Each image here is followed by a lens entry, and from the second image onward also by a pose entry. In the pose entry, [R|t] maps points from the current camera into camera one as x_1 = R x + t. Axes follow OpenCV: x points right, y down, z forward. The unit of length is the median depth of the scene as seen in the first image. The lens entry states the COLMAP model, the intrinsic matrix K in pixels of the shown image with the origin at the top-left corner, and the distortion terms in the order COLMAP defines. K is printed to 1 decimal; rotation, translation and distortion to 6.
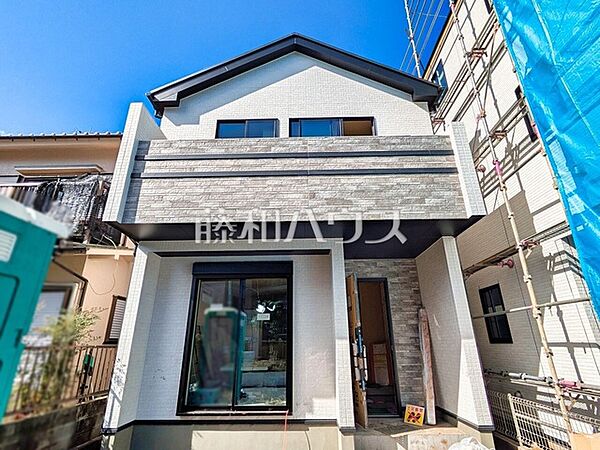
lens RADIAL K [[307.4, 0, 300.1], [0, 307.4, 225.2], [0, 0, 1]] dist [0.003609, -0.001358]
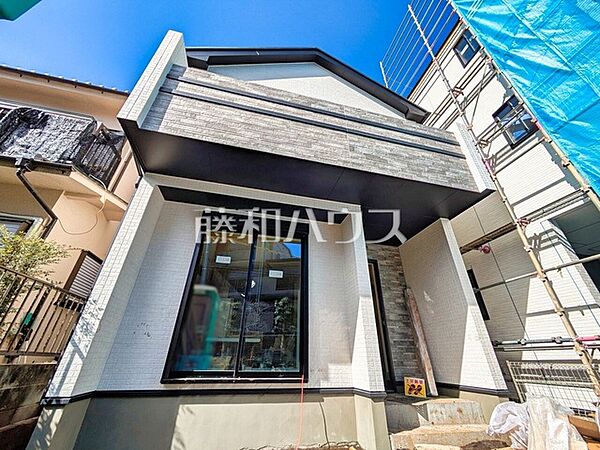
lens RADIAL K [[238.2, 0, 300.2], [0, 238.2, 224.5], [0, 0, 1]] dist [0.002953, -0.000182]
pose [[0.965700, 0.145728, 0.214913, -0.251682], [-0.112965, 0.981019, -0.157607, 0.285769], [-0.233801, 0.127924, 0.963832, 0.297559]]
